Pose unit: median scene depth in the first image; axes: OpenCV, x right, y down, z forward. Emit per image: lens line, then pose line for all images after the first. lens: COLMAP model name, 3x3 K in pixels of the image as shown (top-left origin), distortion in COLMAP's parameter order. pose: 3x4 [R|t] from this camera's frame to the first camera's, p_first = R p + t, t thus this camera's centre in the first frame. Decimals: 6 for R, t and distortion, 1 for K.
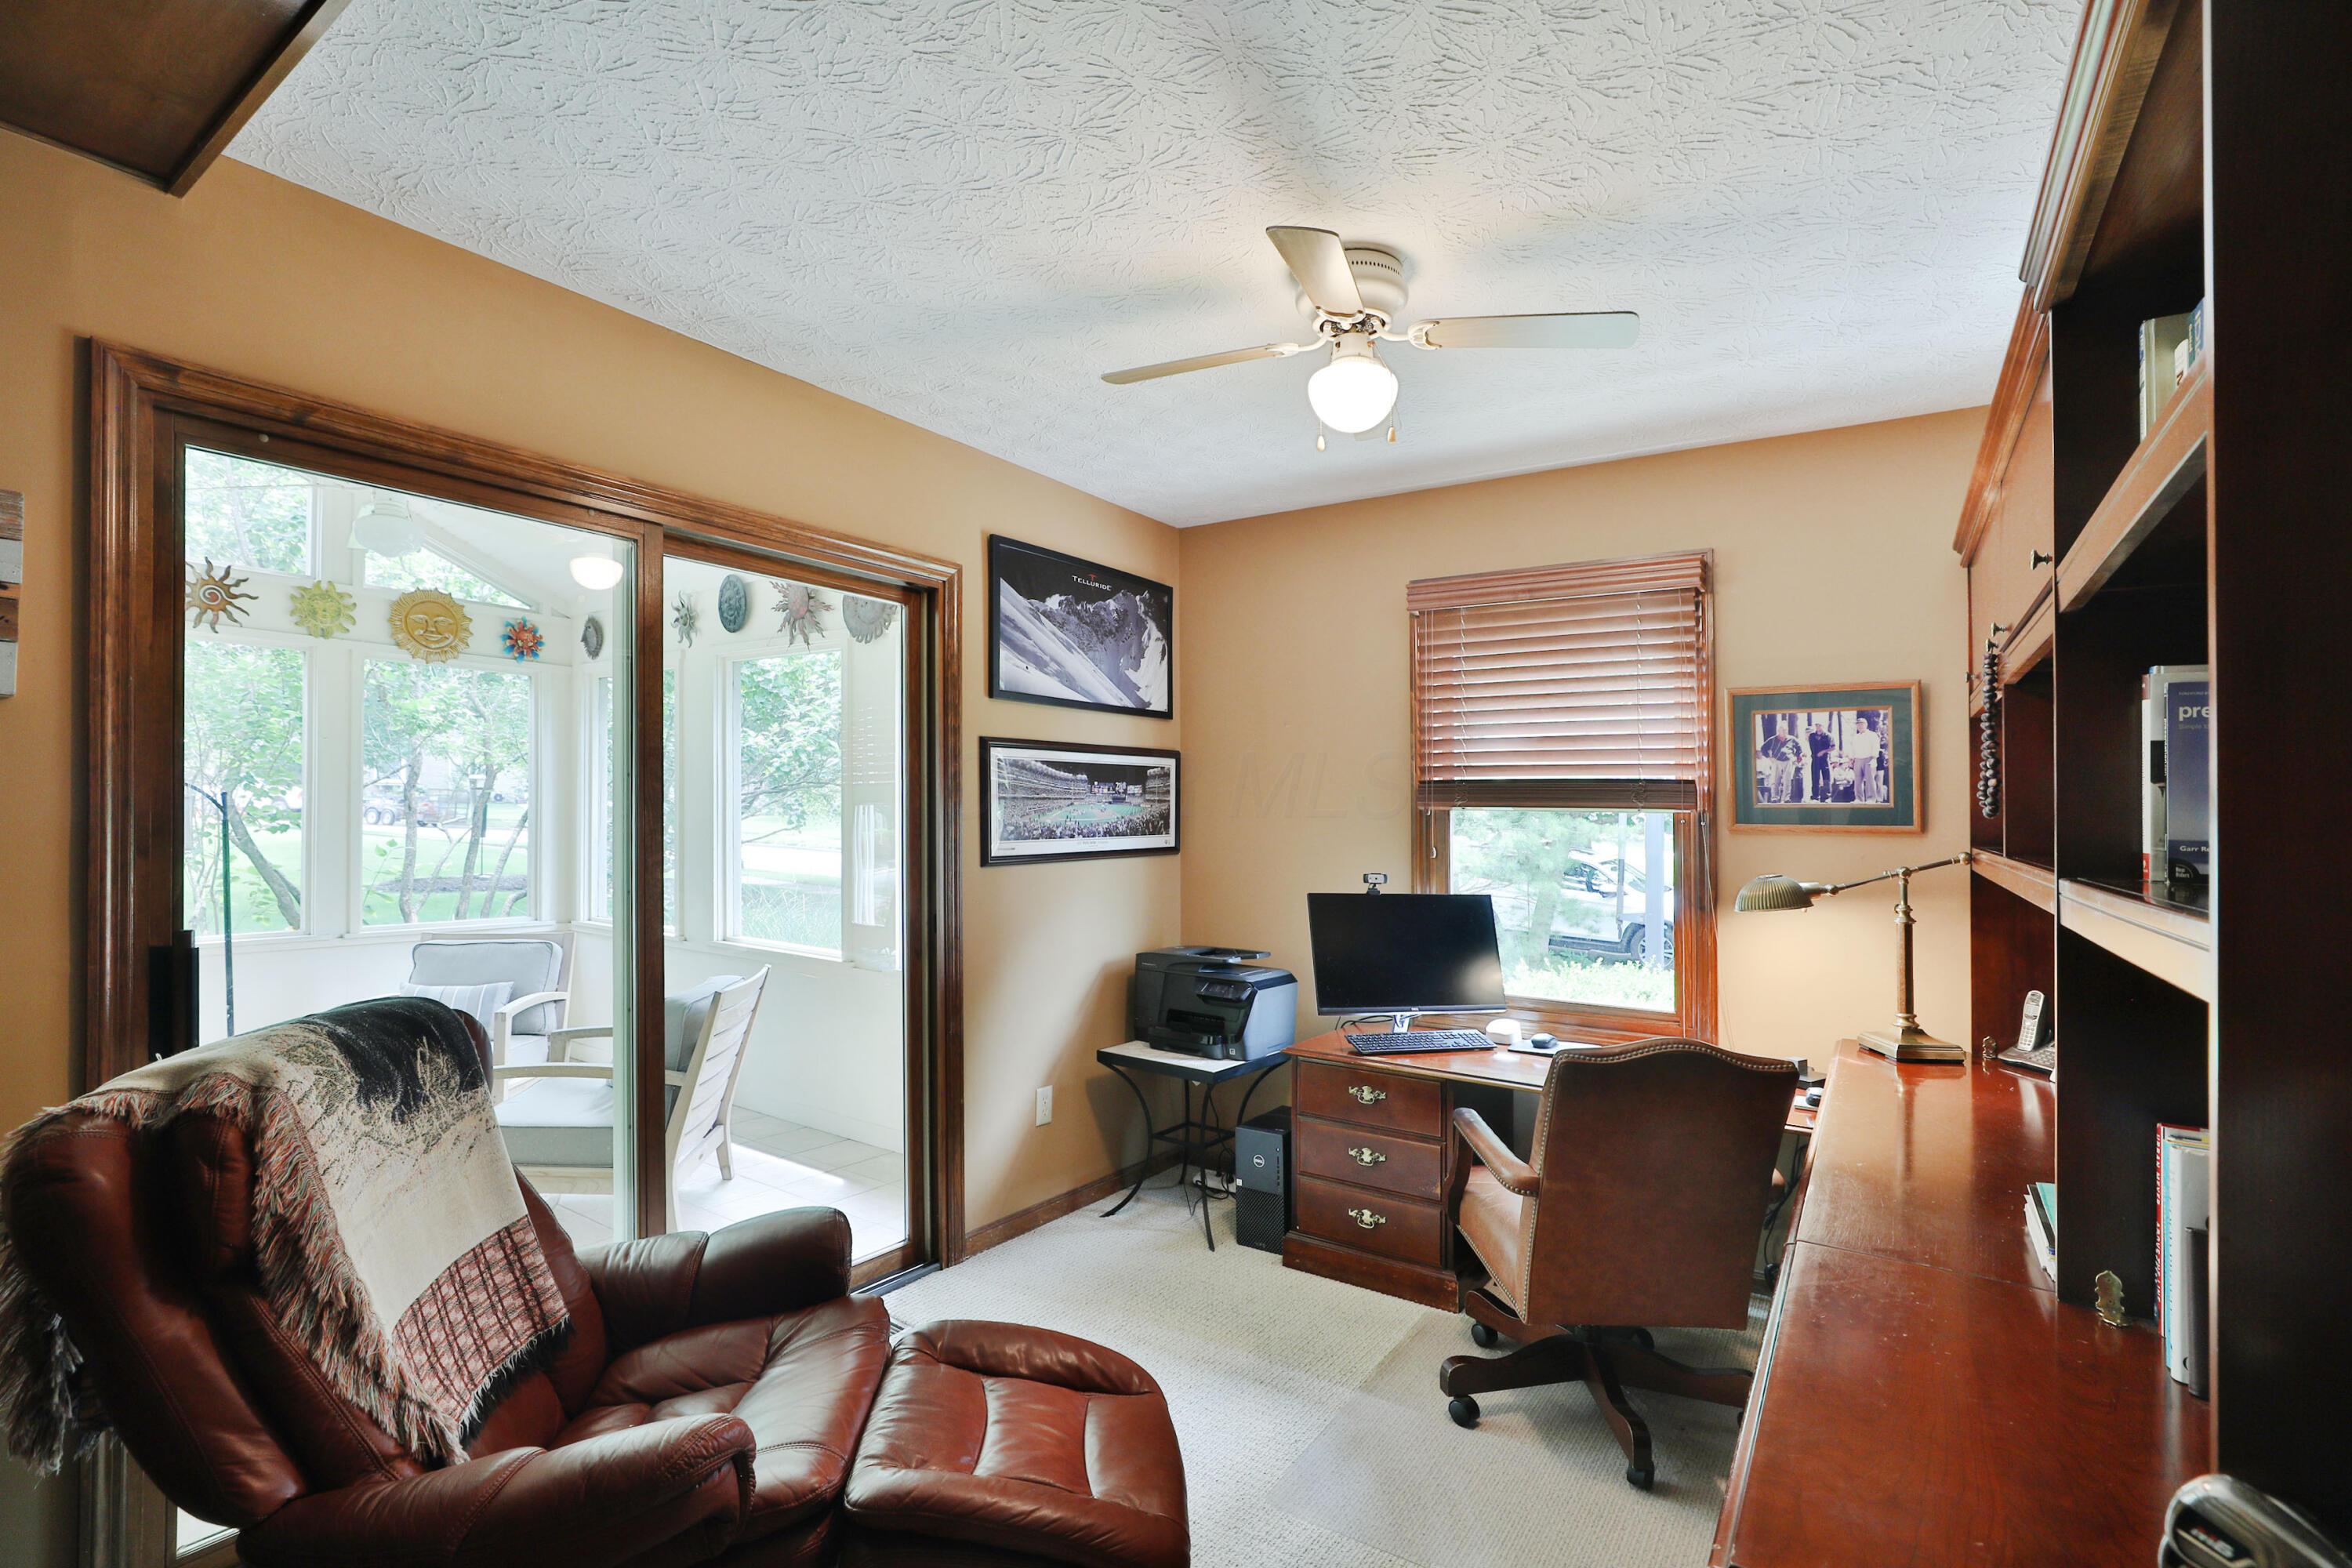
lens RADIAL K [[1057.3, 0, 1179.0], [0, 1057.3, 789.1], [0, 0, 1]] dist [-0.021844, 0.000374]
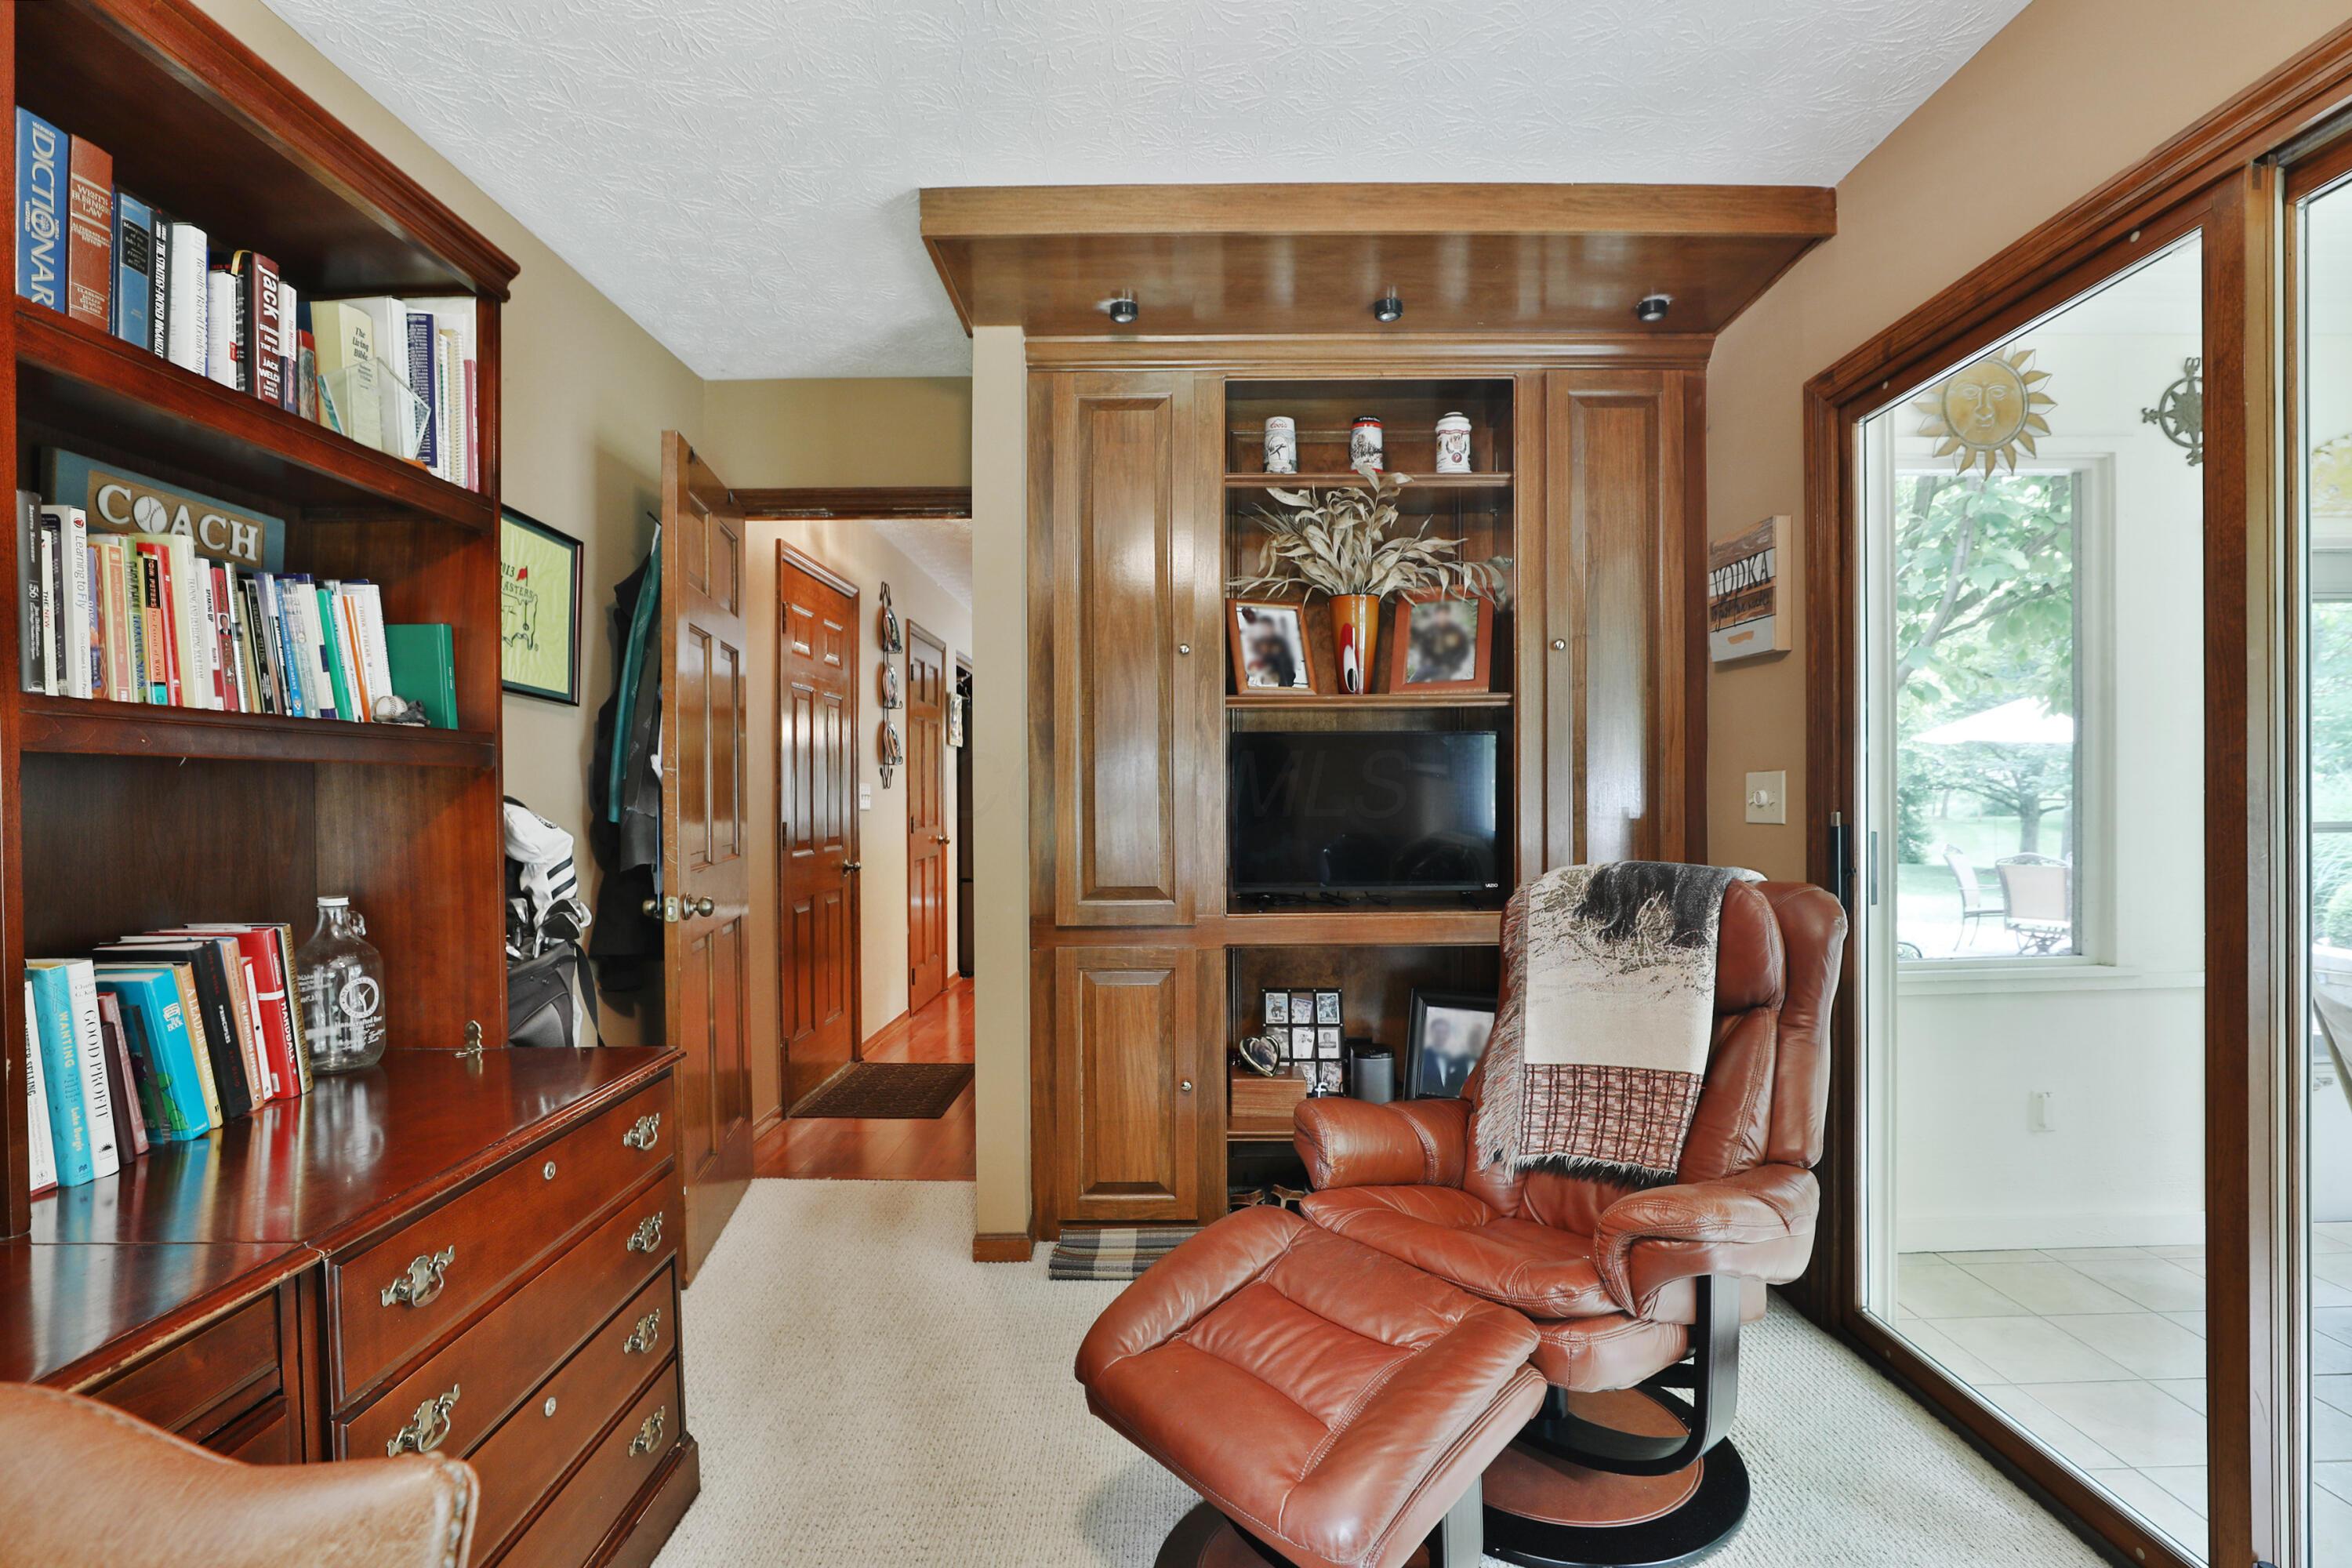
lens RADIAL K [[1057.3, 0, 1179.0], [0, 1057.3, 789.1], [0, 0, 1]] dist [-0.021844, 0.000374]
pose [[-0.823589, -0.011212, -0.567077, 0.467448], [0.007245, 0.999515, -0.030284, 0.156377], [0.567141, -0.029050, -0.823108, 1.764755]]
